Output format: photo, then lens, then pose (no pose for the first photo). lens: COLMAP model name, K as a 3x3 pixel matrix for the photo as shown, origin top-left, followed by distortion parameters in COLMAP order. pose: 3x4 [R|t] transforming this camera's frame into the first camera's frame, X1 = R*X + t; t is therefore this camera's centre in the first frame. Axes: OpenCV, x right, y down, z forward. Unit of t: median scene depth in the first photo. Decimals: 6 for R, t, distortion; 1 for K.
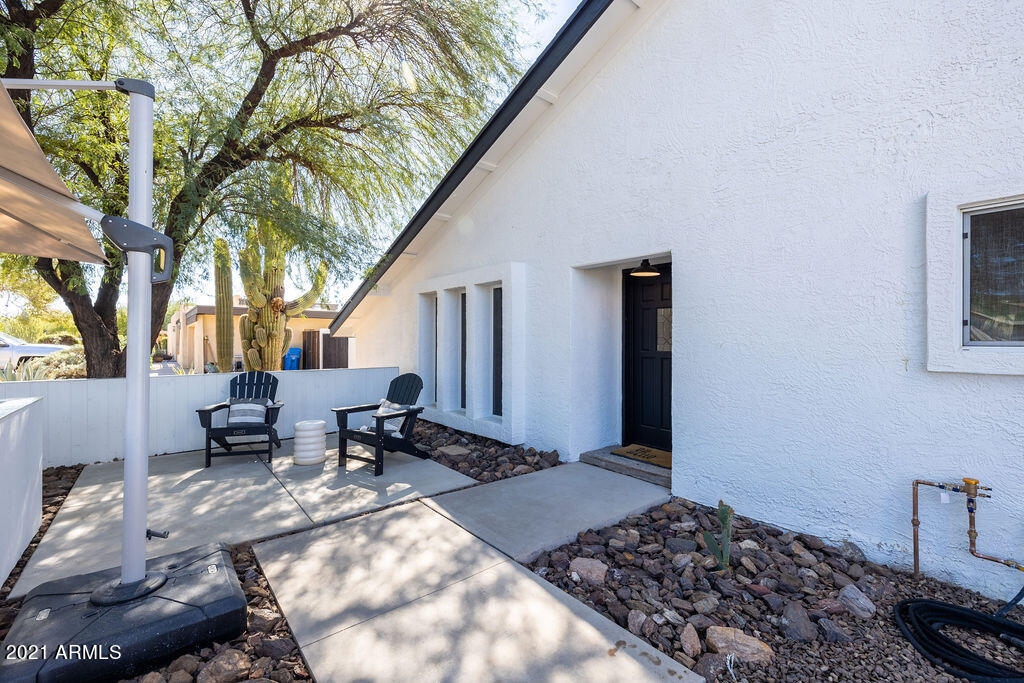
lens RADIAL K [[429.3, 0, 509.5], [0, 429.3, 339.3], [0, 0, 1]] dist [-0.000874, -0.000027]
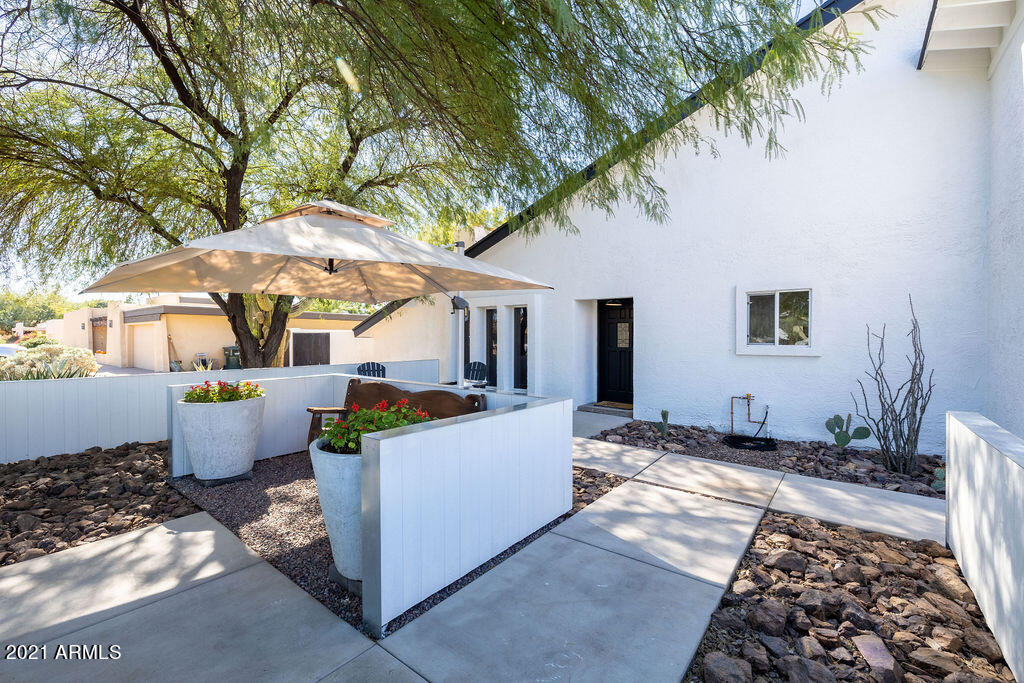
lens RADIAL K [[429.3, 0, 513.9], [0, 429.3, 340.4], [0, 0, 1]] dist [-0.000874, -0.000027]
pose [[0.974772, -0.001144, 0.223198, -0.580538], [-0.000811, 0.999962, 0.008666, -0.020512], [-0.223200, -0.008629, 0.974735, -0.778972]]
